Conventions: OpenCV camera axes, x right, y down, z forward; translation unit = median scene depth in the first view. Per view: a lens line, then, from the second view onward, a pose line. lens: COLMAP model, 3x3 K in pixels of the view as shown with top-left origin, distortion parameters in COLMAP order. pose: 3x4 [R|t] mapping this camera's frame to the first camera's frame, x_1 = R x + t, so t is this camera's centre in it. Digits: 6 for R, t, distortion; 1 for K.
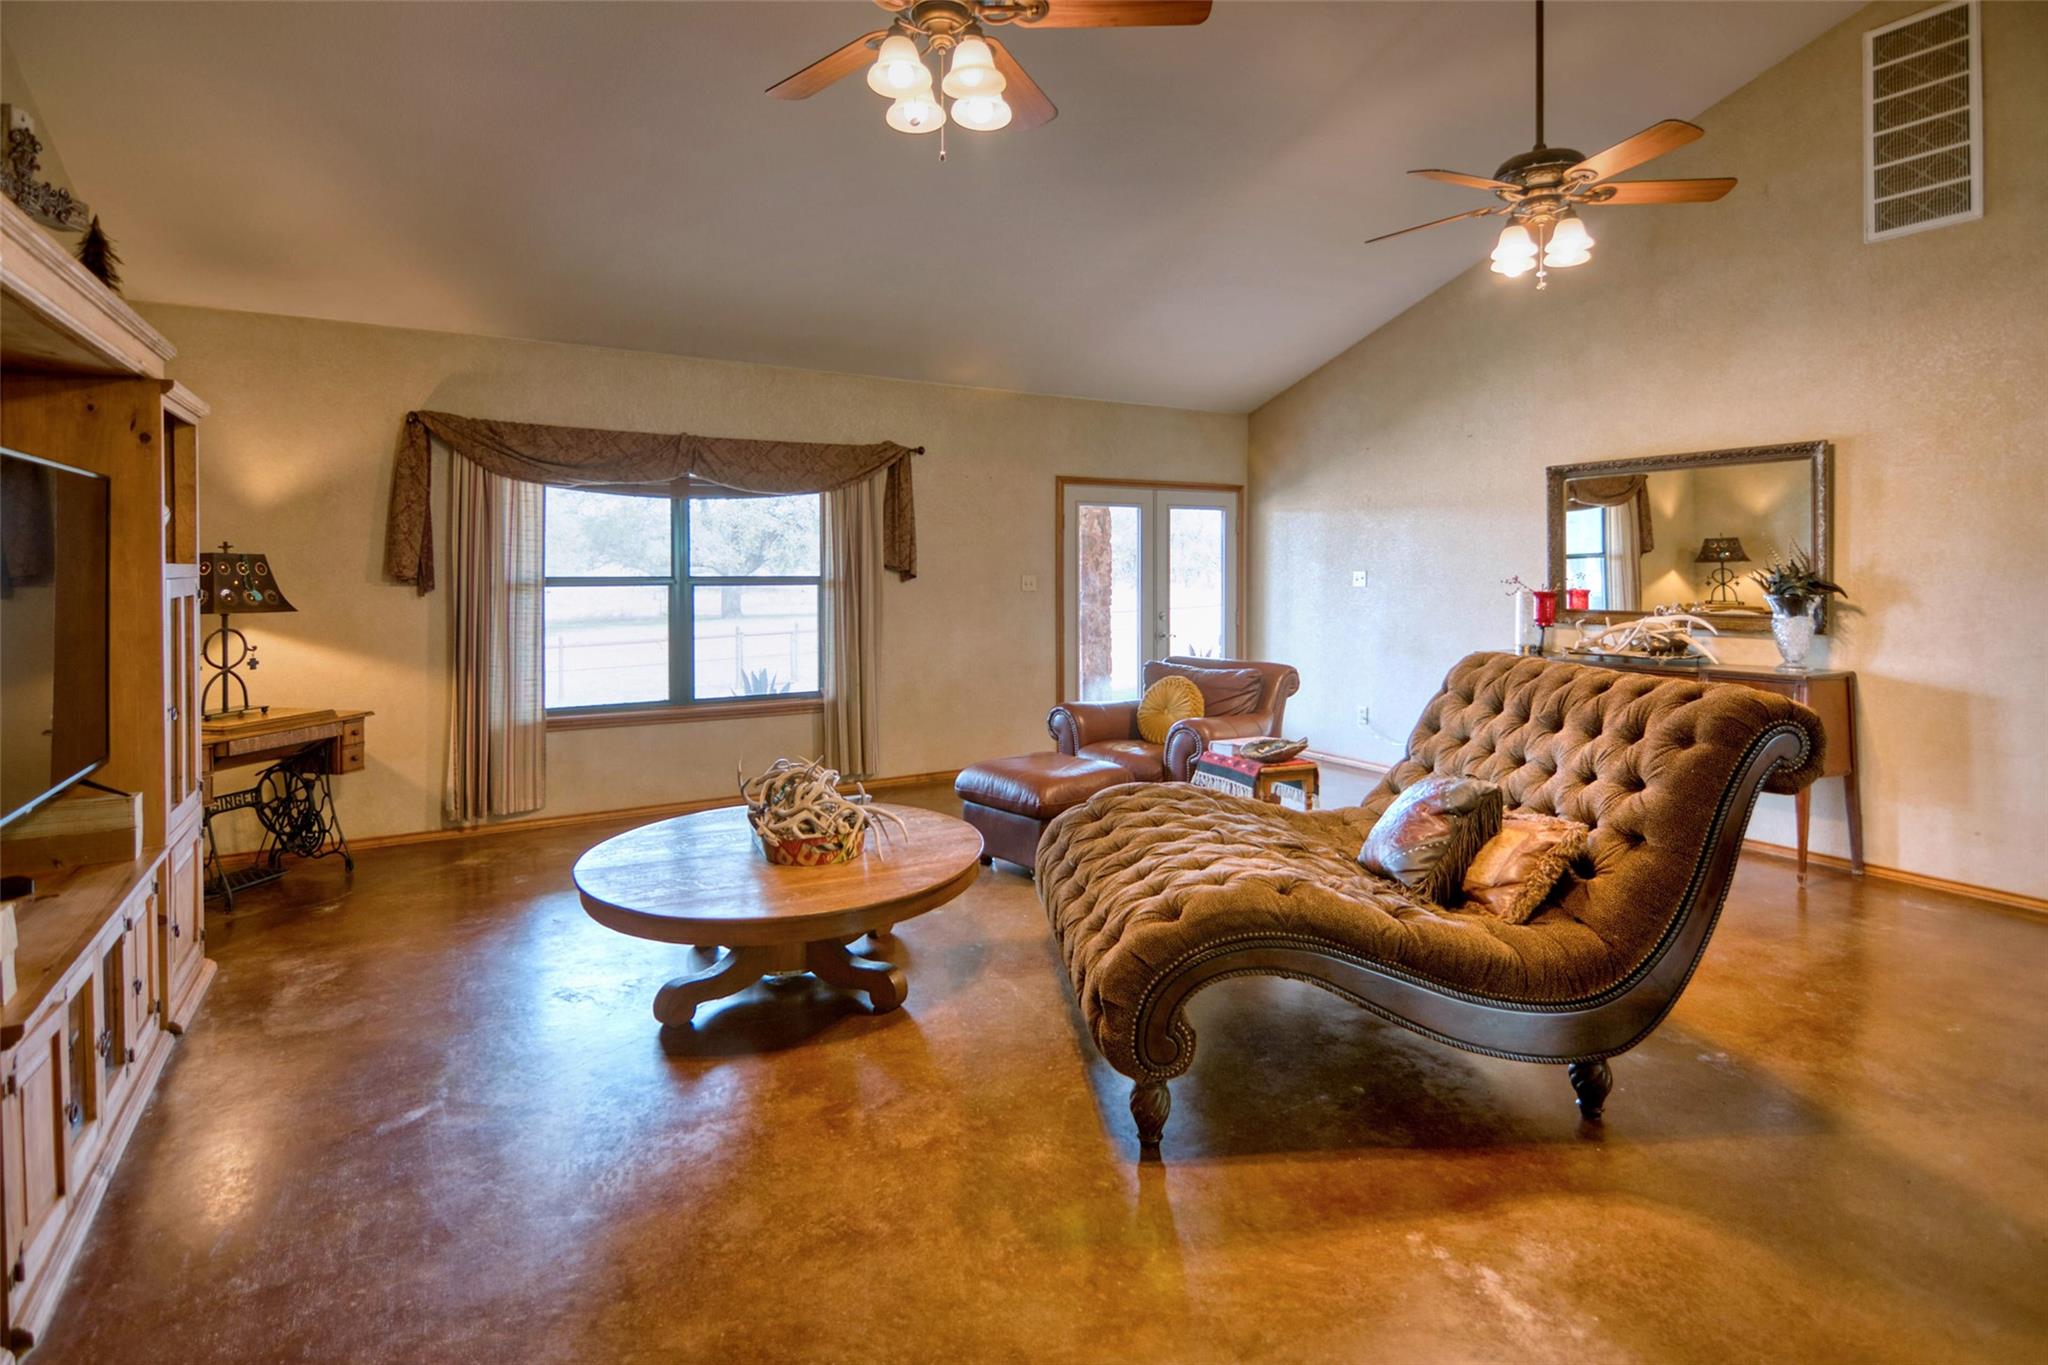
lens RADIAL K [[987.7, 0, 1023.5], [0, 987.7, 582.3], [0, 0, 1]] dist [0.024319, -0.025185]
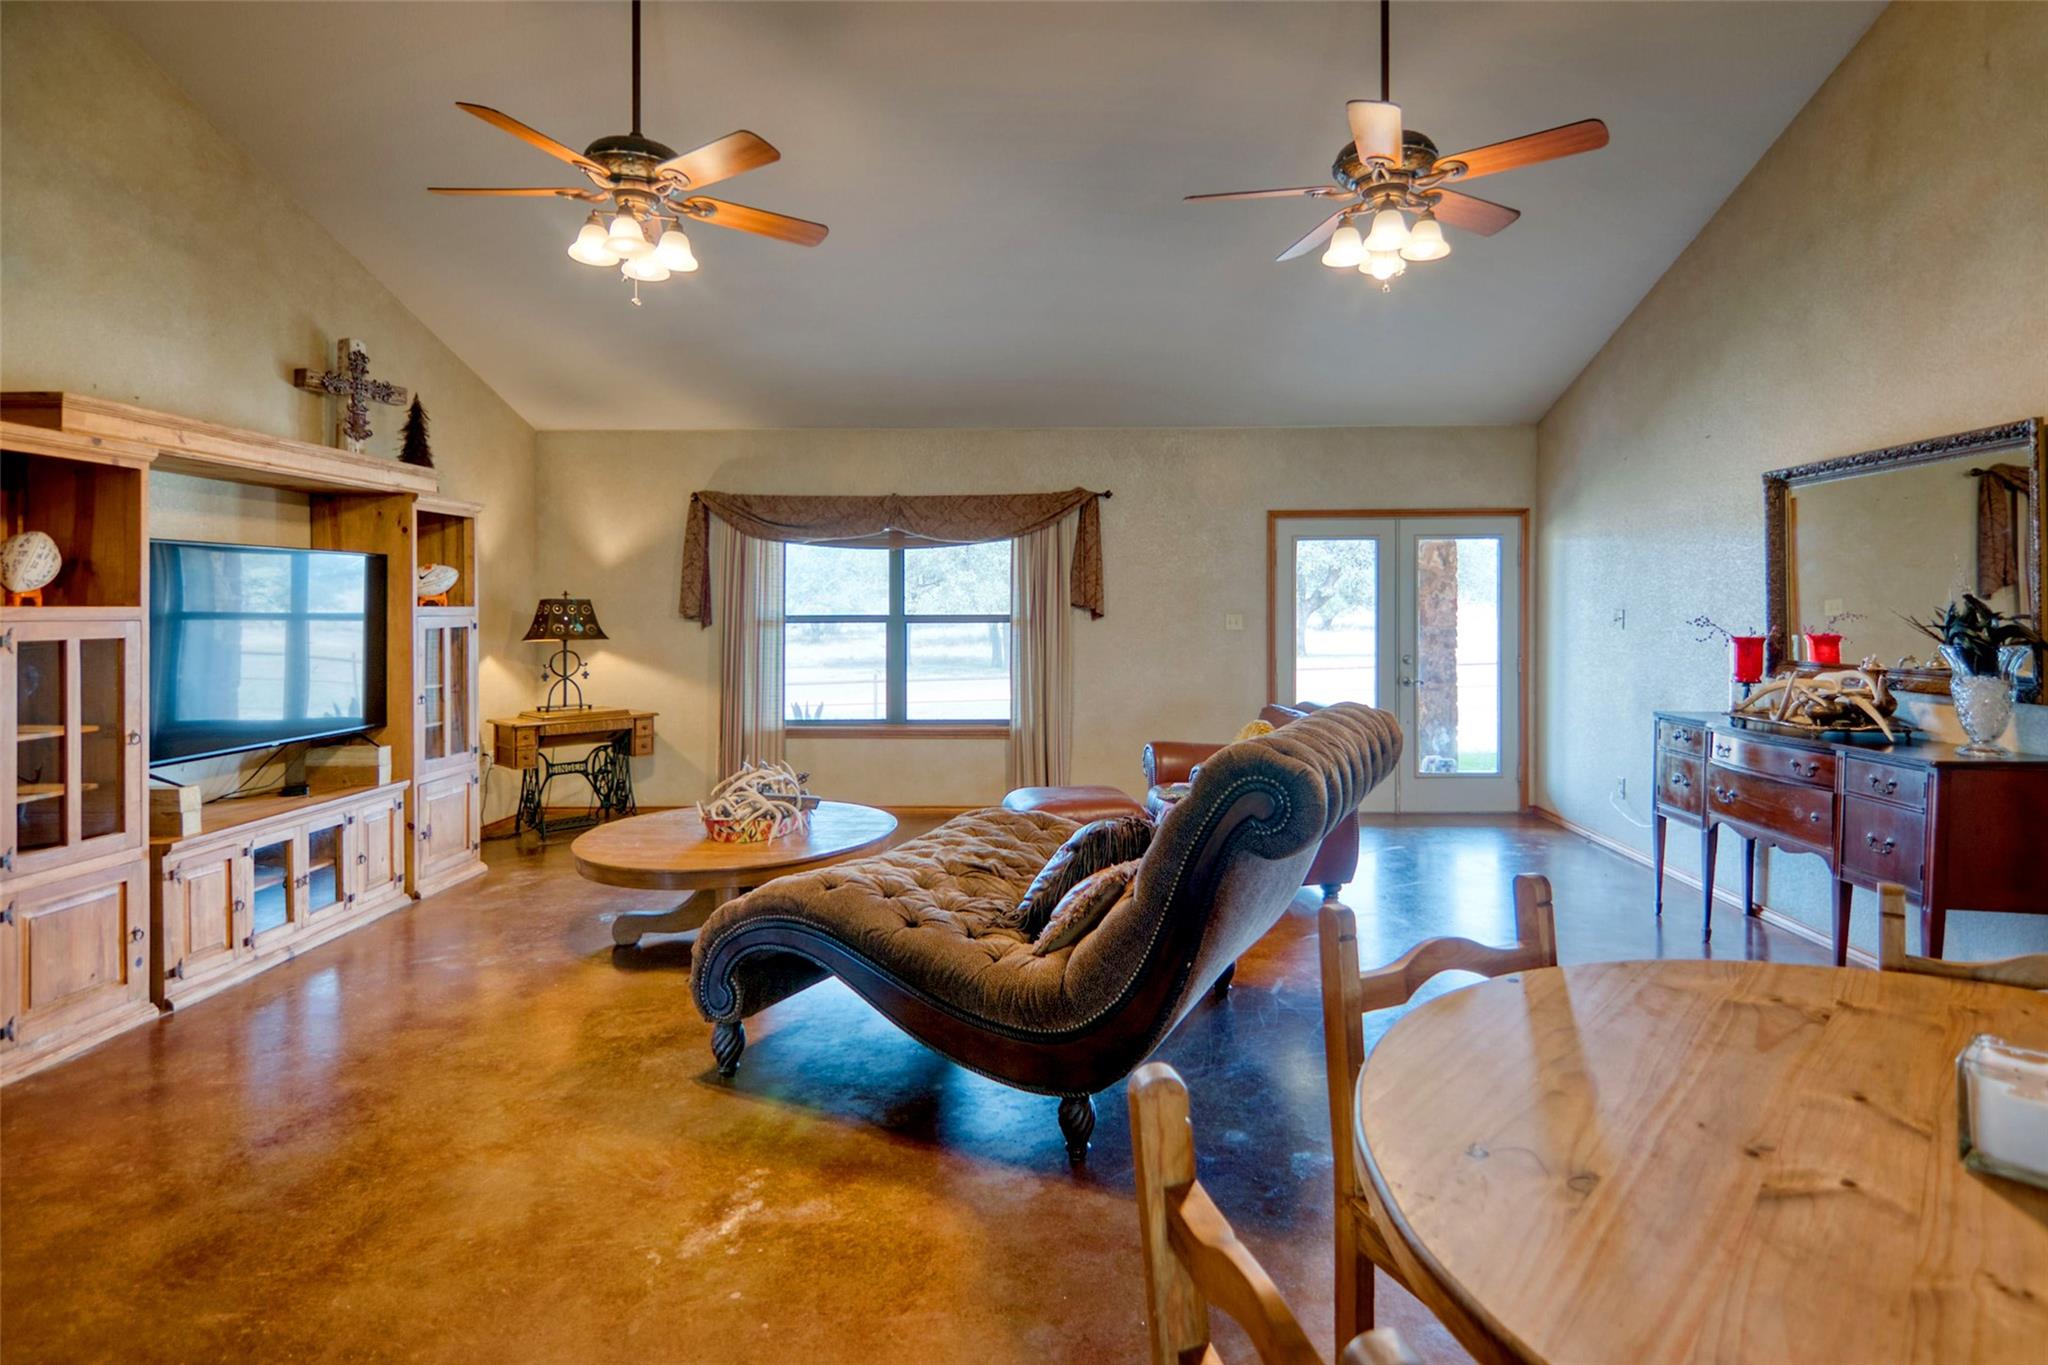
lens RADIAL K [[1047.6, 0, 1072.7], [0, 1047.6, 612.7], [0, 0, 1]] dist [0.015586, -0.019196]
pose [[0.859060, 0.000280, -0.511874, 0.485688], [-0.004105, 0.999971, -0.006342, -0.001522], [0.511858, 0.007549, 0.859037, 0.037078]]
